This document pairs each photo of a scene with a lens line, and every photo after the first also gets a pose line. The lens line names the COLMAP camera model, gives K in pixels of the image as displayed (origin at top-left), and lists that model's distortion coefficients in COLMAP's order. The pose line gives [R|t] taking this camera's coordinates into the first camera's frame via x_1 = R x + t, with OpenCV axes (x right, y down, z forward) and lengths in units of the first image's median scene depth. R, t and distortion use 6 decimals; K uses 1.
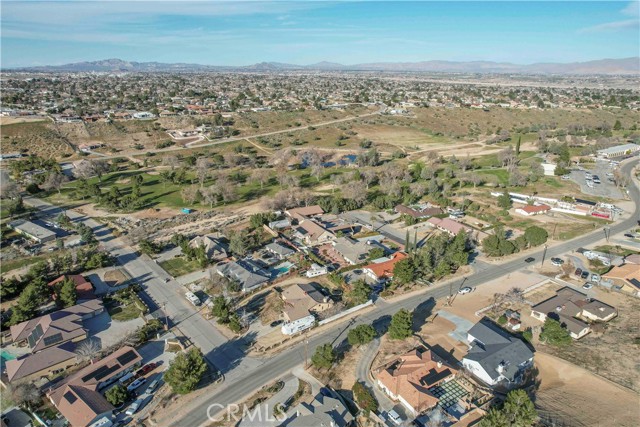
lens RADIAL K [[430.3, 0, 329.5], [0, 430.3, 213.2], [0, 0, 1]] dist [-0.058697, 0.063193]
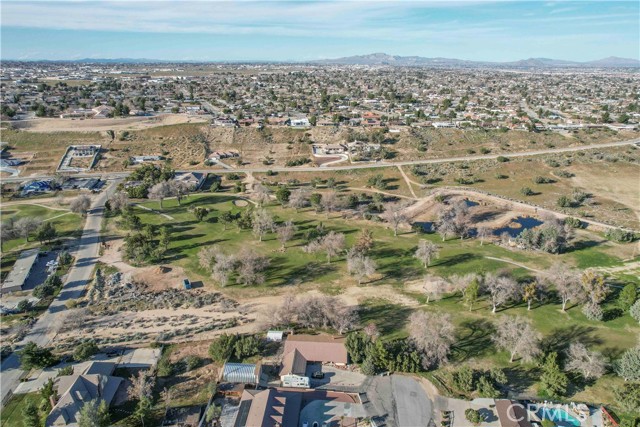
lens RADIAL K [[430.3, 0, 329.5], [0, 430.3, 213.2], [0, 0, 1]] dist [-0.058697, 0.063193]
pose [[0.831460, 0.189953, -0.522103, 0.103901], [-0.182787, 0.980948, 0.065800, -0.104680], [0.524655, 0.040723, 0.850340, 0.257374]]
